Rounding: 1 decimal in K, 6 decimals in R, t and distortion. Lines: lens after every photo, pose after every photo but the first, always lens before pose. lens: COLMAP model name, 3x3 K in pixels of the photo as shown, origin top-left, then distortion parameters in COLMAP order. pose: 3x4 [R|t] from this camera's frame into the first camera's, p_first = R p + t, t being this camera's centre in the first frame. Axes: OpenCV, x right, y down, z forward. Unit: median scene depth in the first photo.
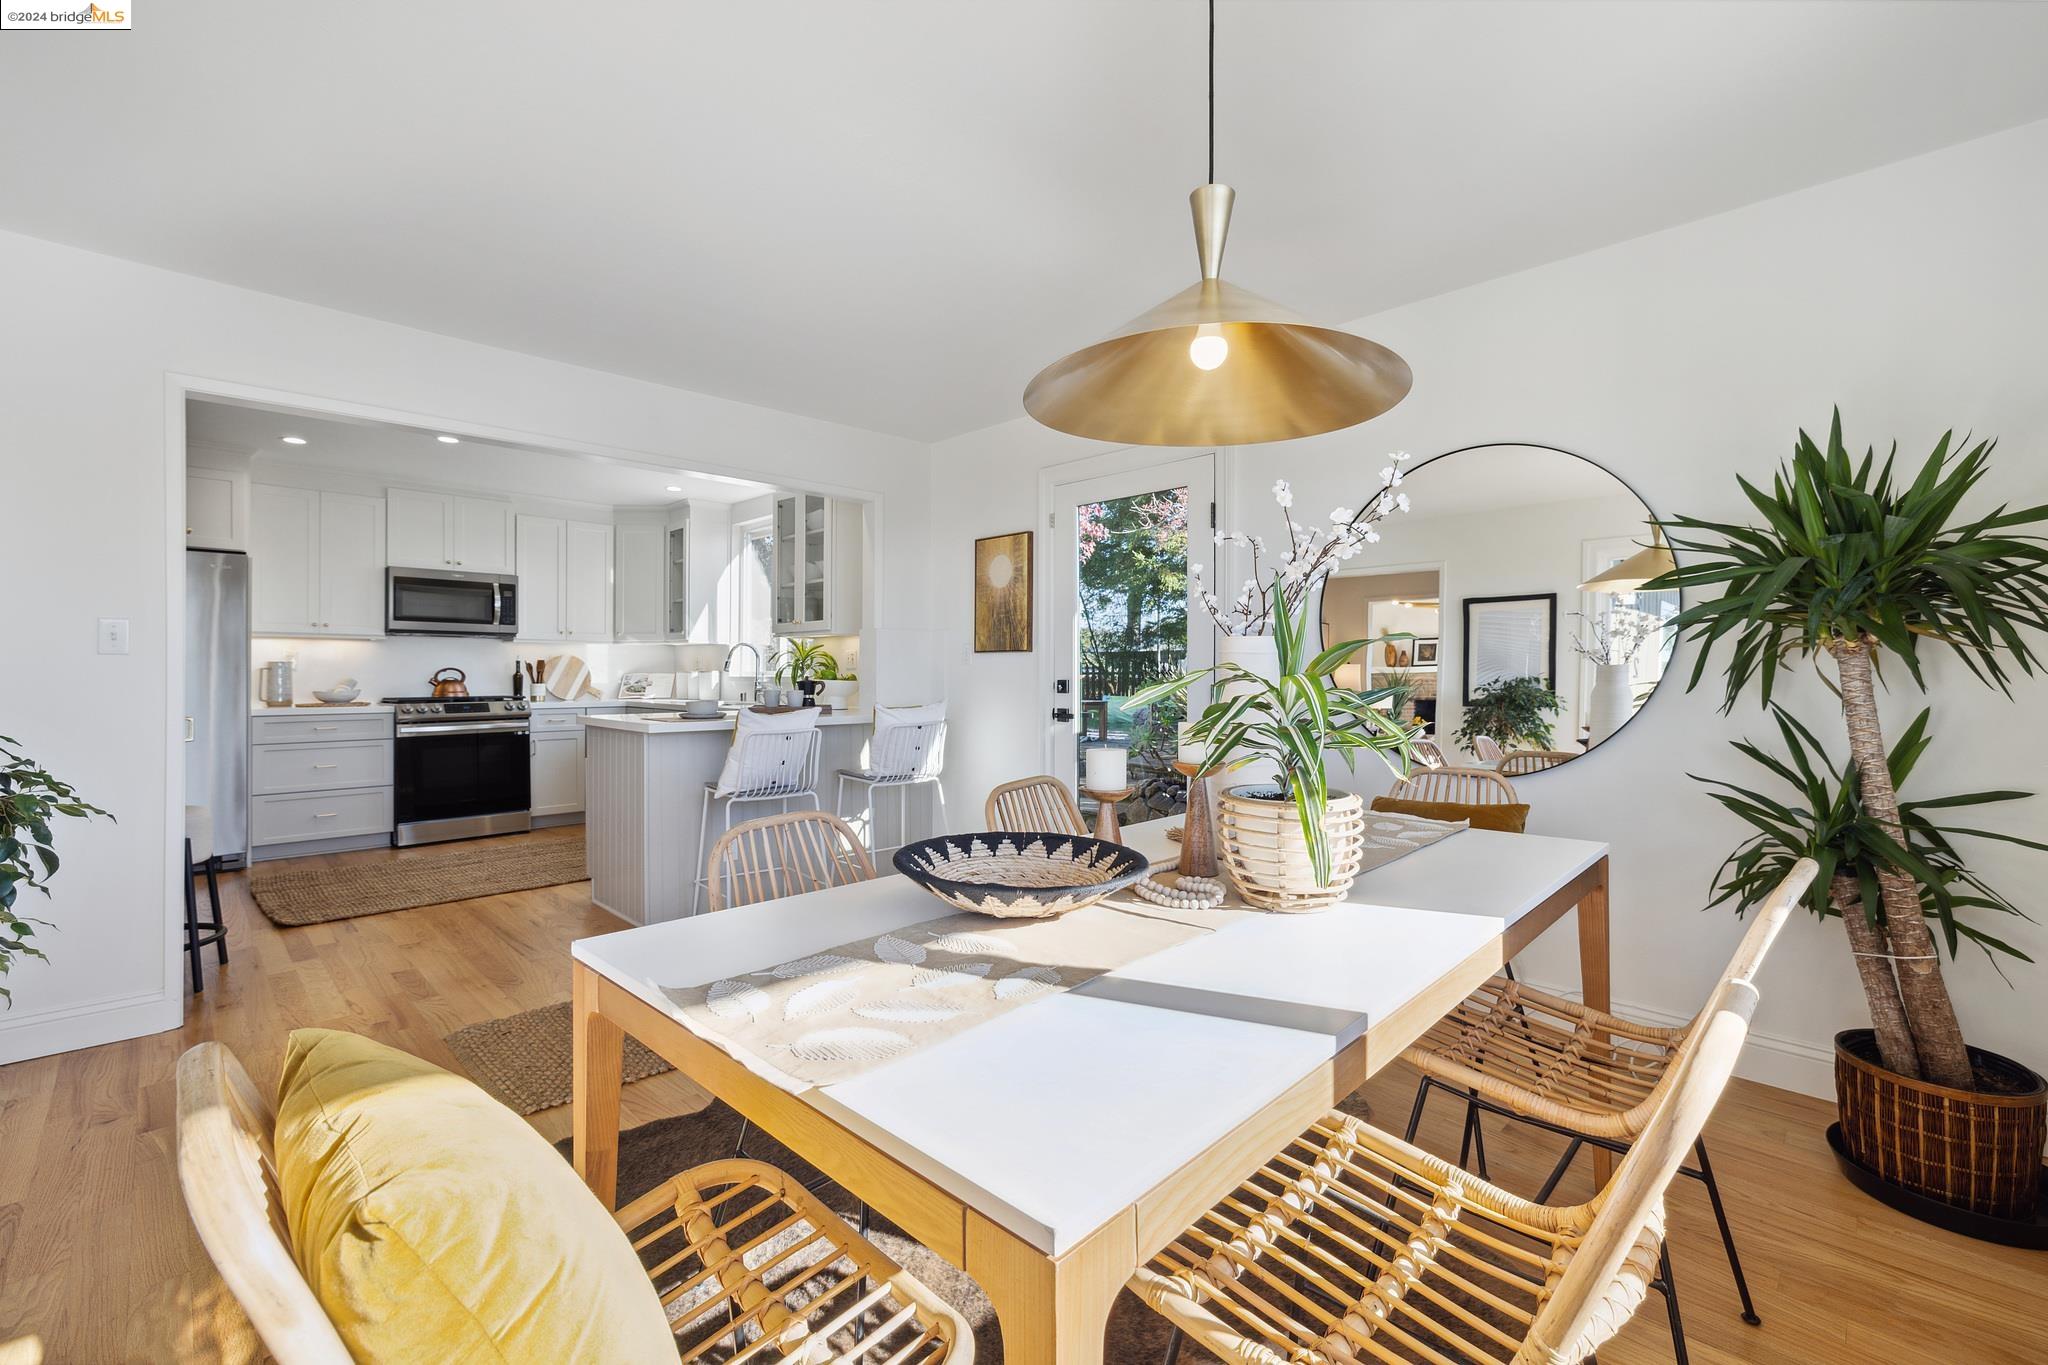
lens RADIAL K [[873.4, 0, 1029.0], [0, 873.4, 663.6], [0, 0, 1]] dist [0.000977, 0.000075]
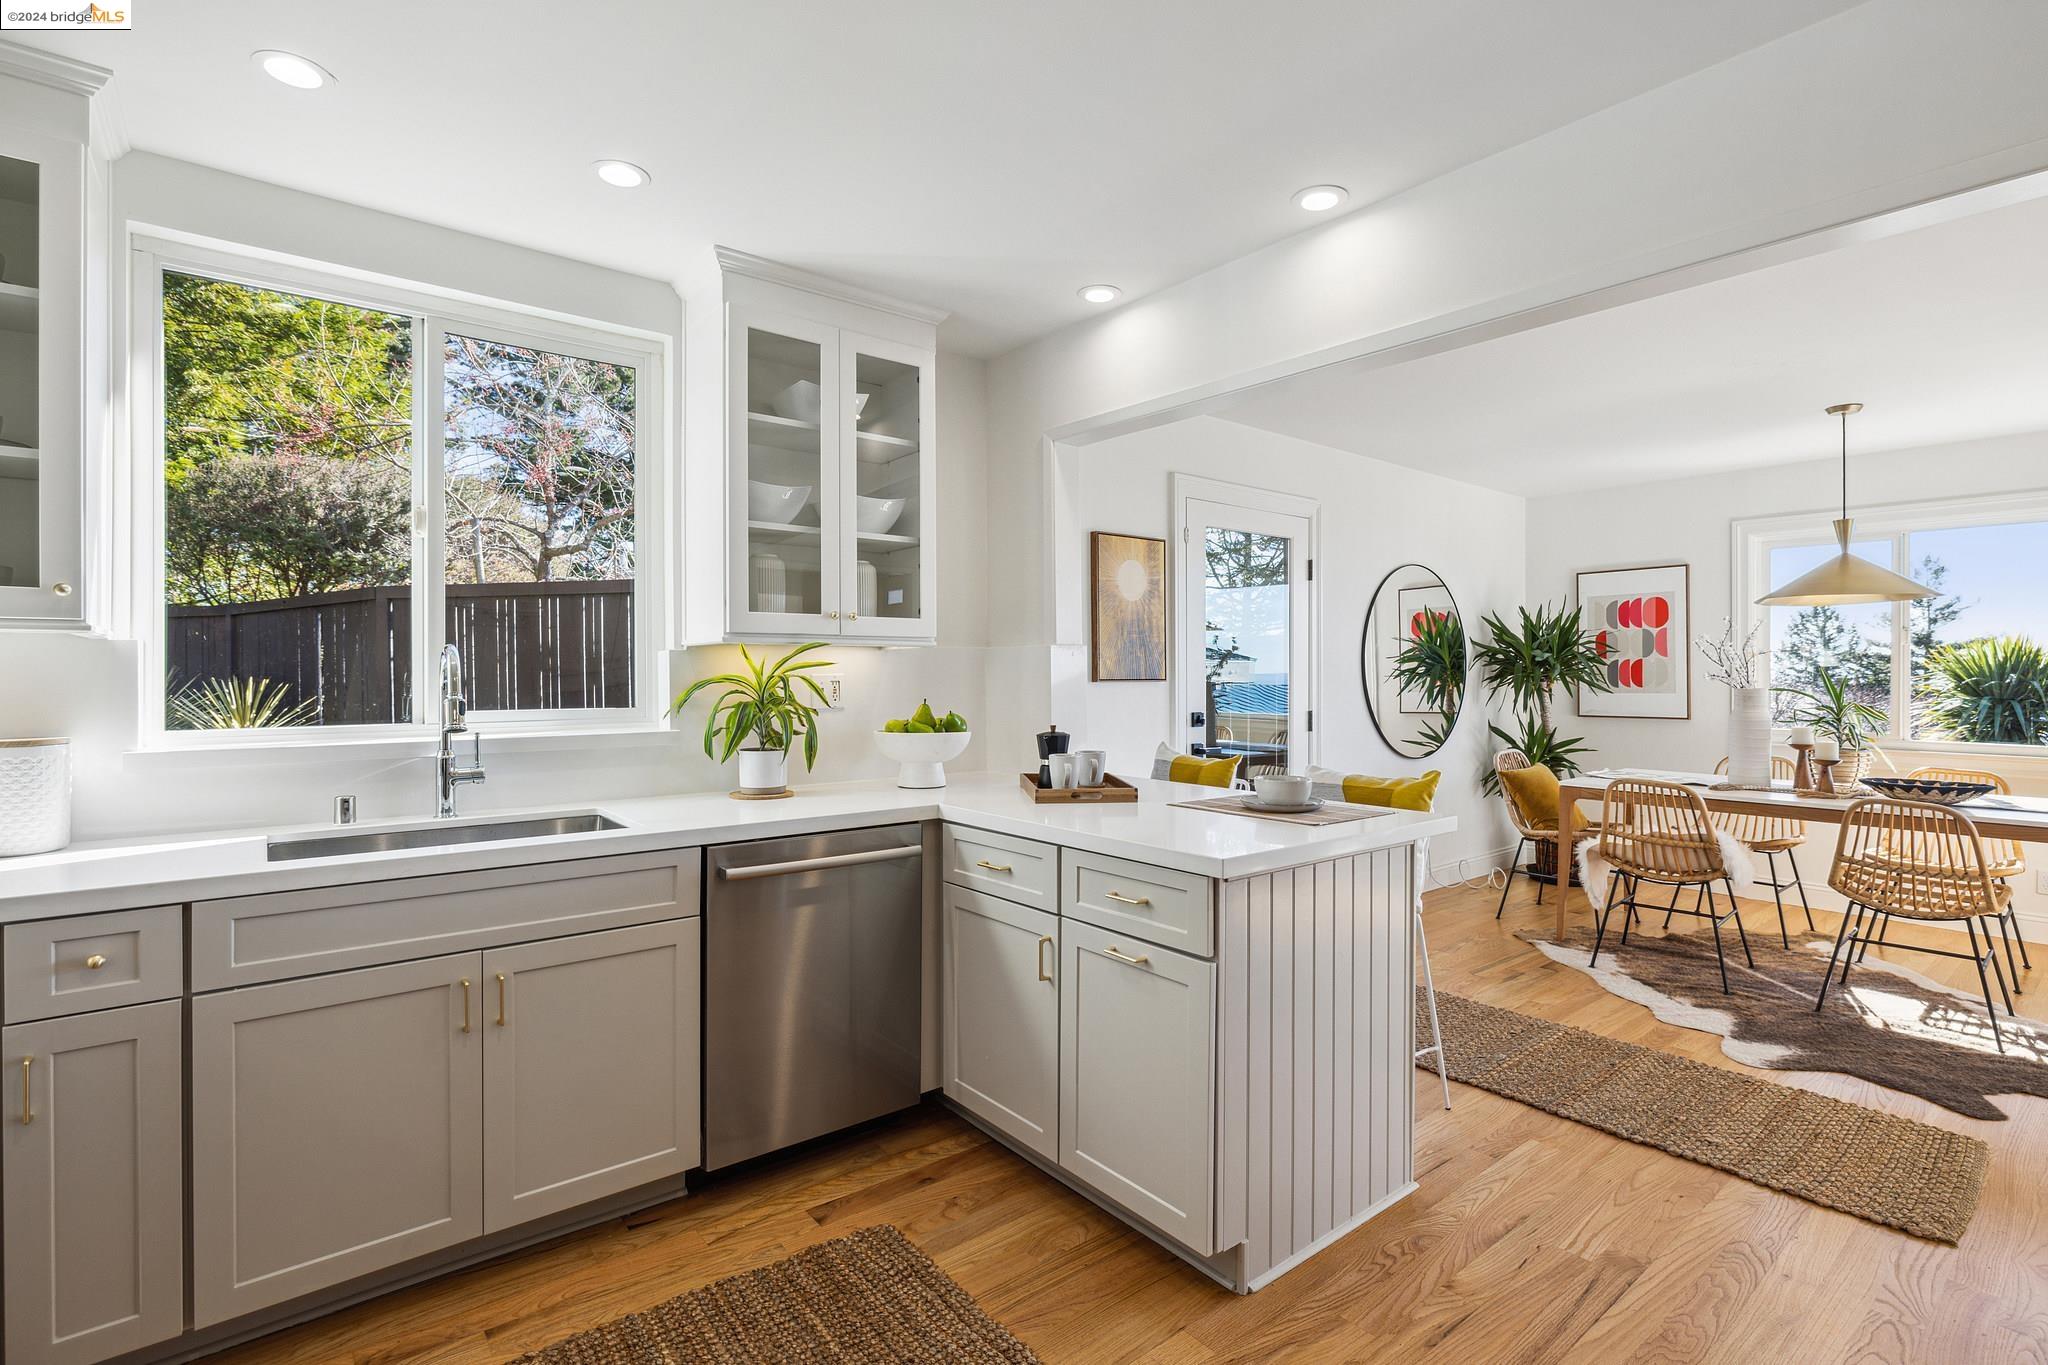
lens RADIAL K [[947.6, 0, 1022.1], [0, 947.6, 672.7], [0, 0, 1]] dist [-0.004379, -0.000085]
pose [[0.105523, -0.000312, 0.994417, -0.911615], [-0.011134, 0.999937, 0.001495, -0.021149], [-0.994355, -0.011230, 0.105513, 1.015527]]
